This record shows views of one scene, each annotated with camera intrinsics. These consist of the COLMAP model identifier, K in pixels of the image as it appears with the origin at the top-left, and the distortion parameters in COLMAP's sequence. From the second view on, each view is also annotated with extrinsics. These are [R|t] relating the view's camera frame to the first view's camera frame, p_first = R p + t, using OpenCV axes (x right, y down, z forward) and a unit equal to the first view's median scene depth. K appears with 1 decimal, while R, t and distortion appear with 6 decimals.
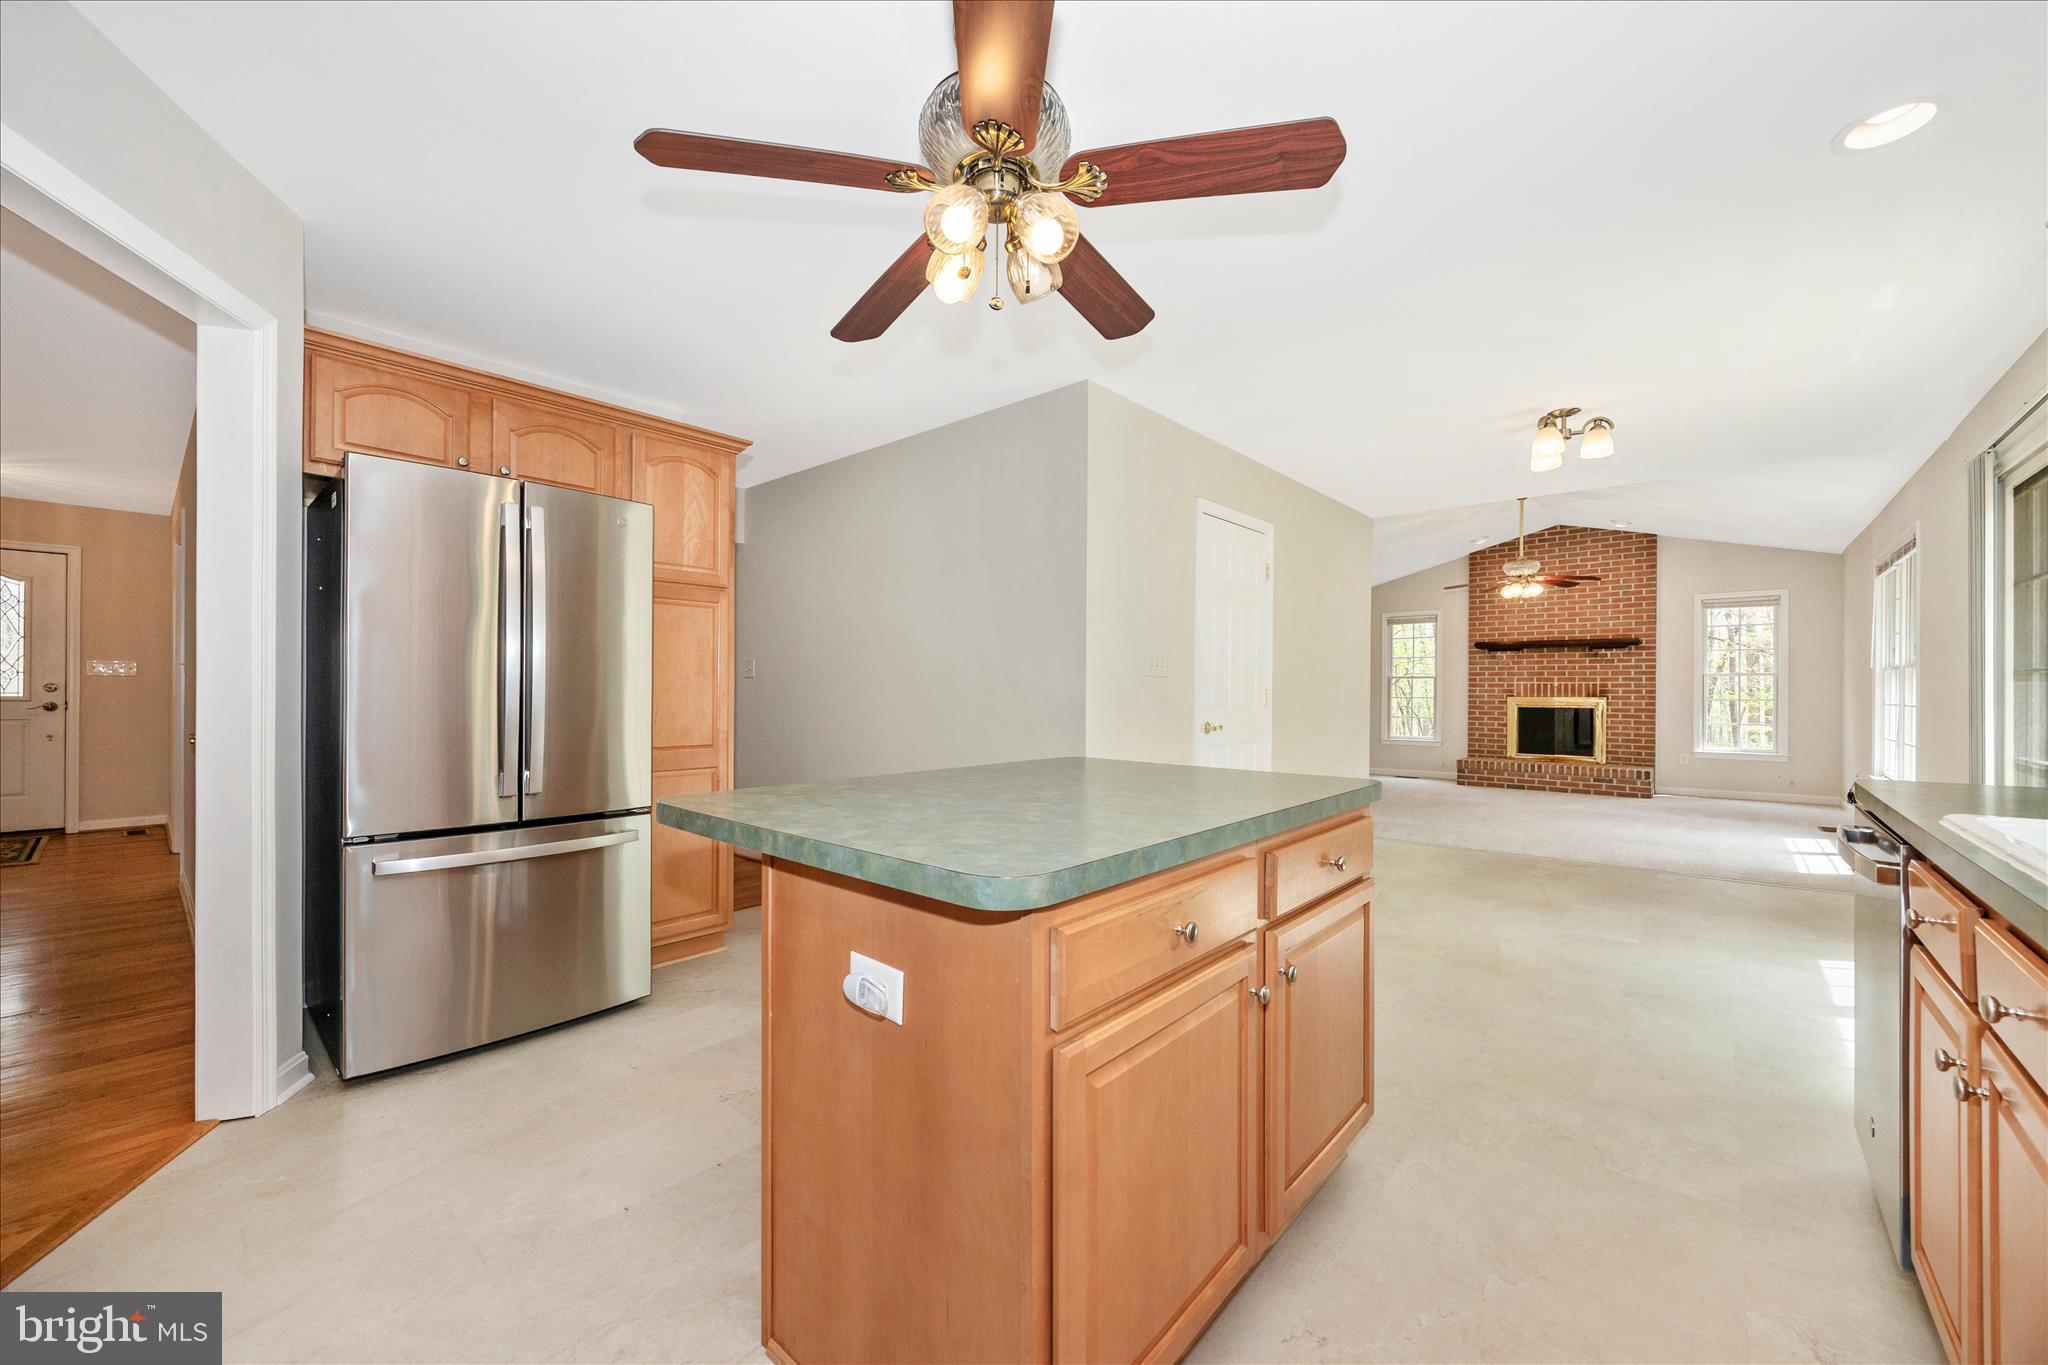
lens RADIAL K [[794.9, 0, 1042.8], [0, 794.9, 696.4], [0, 0, 1]] dist [0.001438, -0.001701]
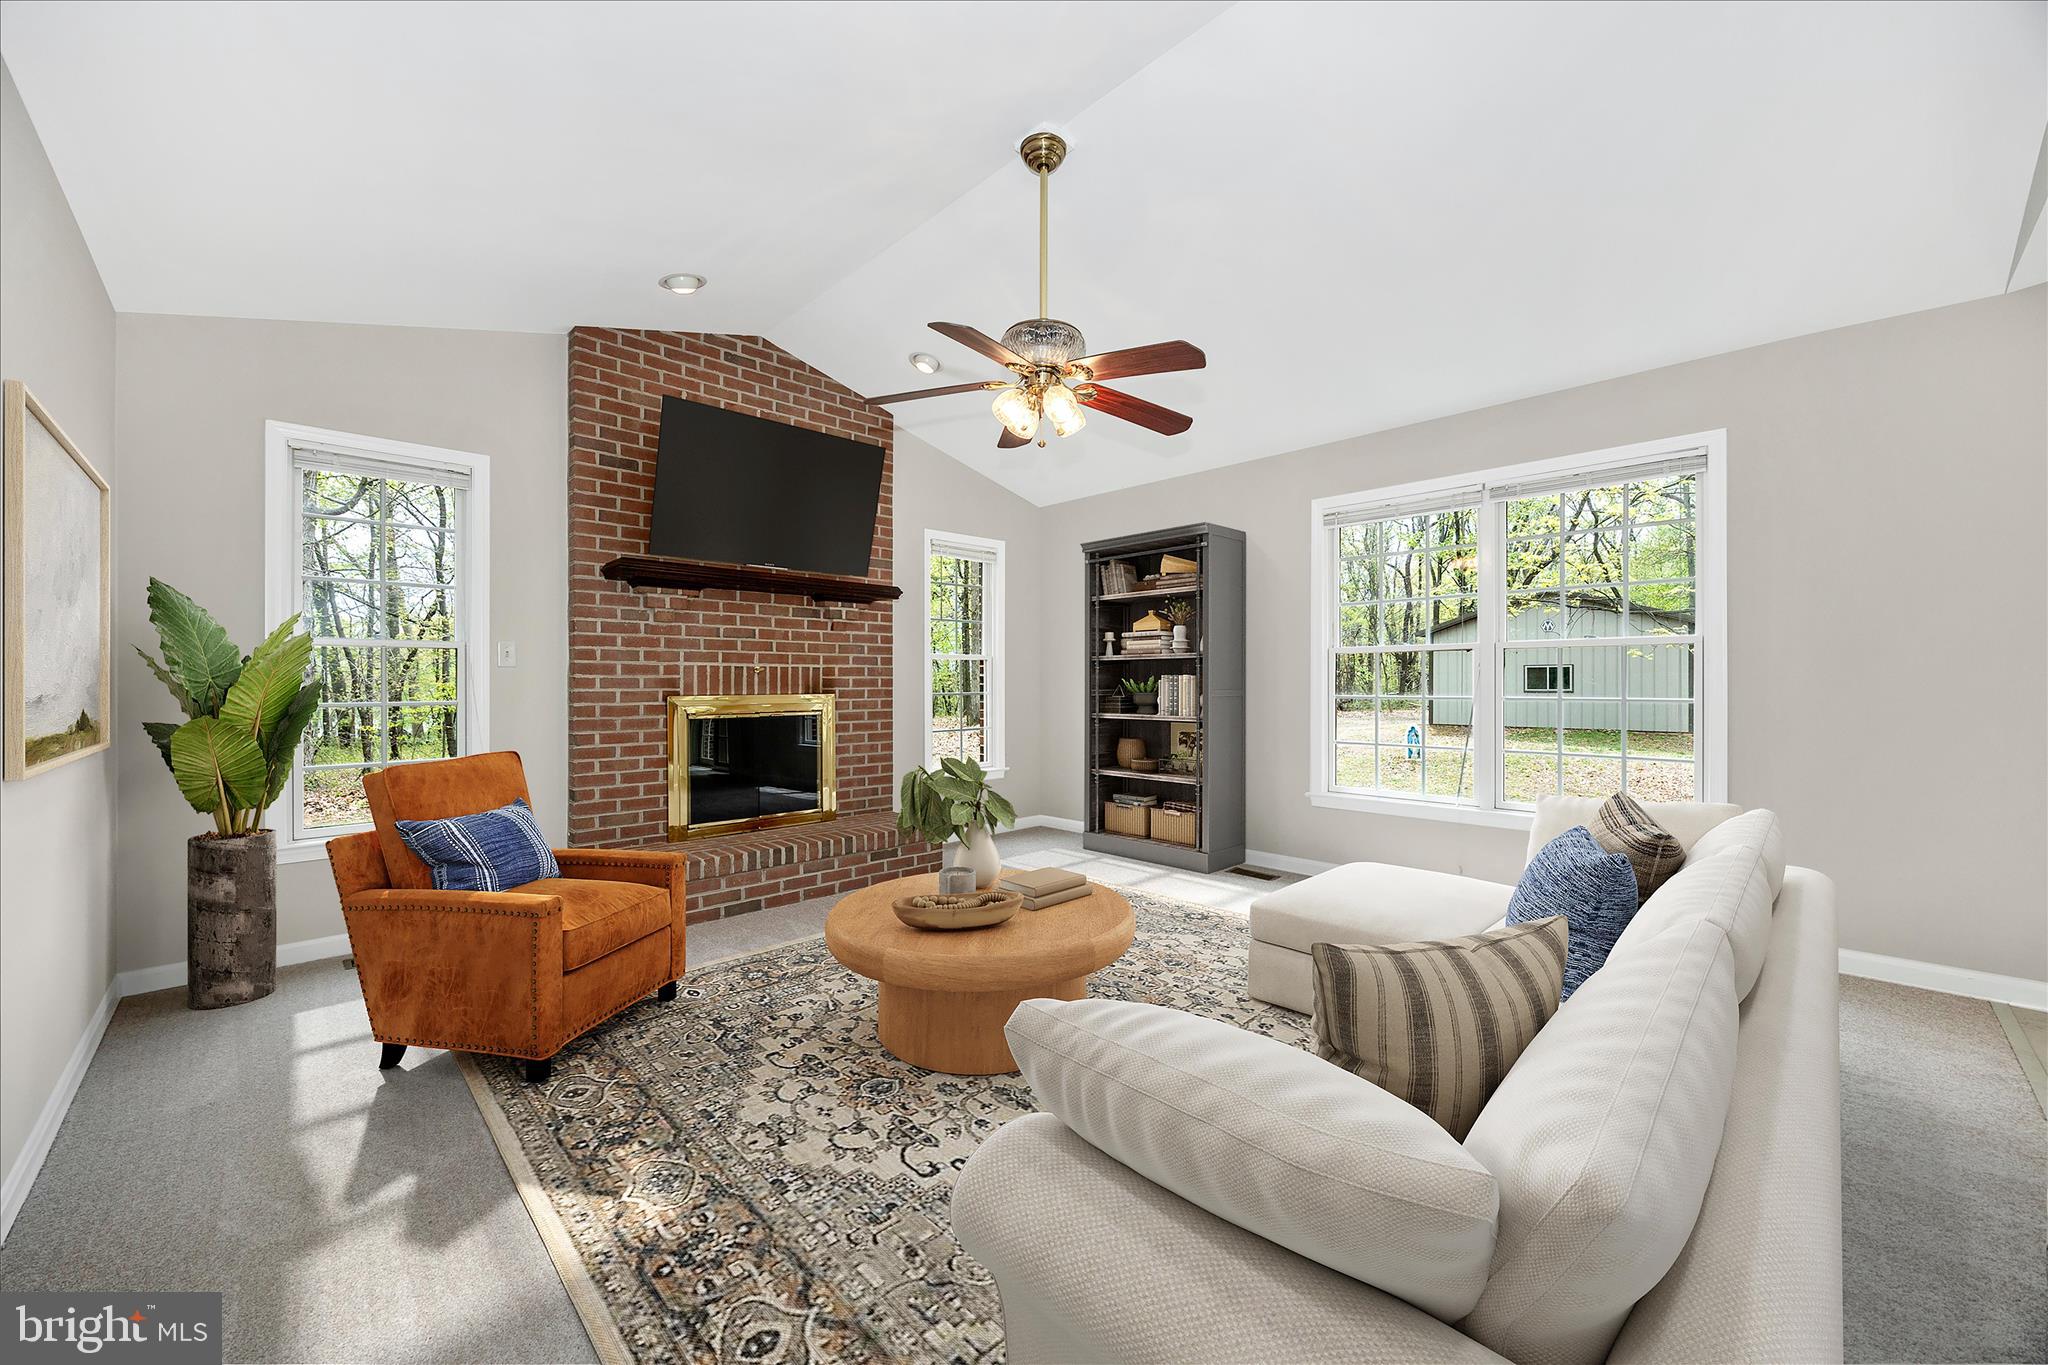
lens RADIAL K [[794.9, 0, 1004.8], [0, 794.9, 677.6], [0, 0, 1]] dist [0.001438, -0.001701]
pose [[0.102188, -0.005234, 0.994751, 0.186303], [0.003785, 0.999981, 0.004872, -0.011465], [-0.994758, 0.003267, 0.102206, 0.821790]]
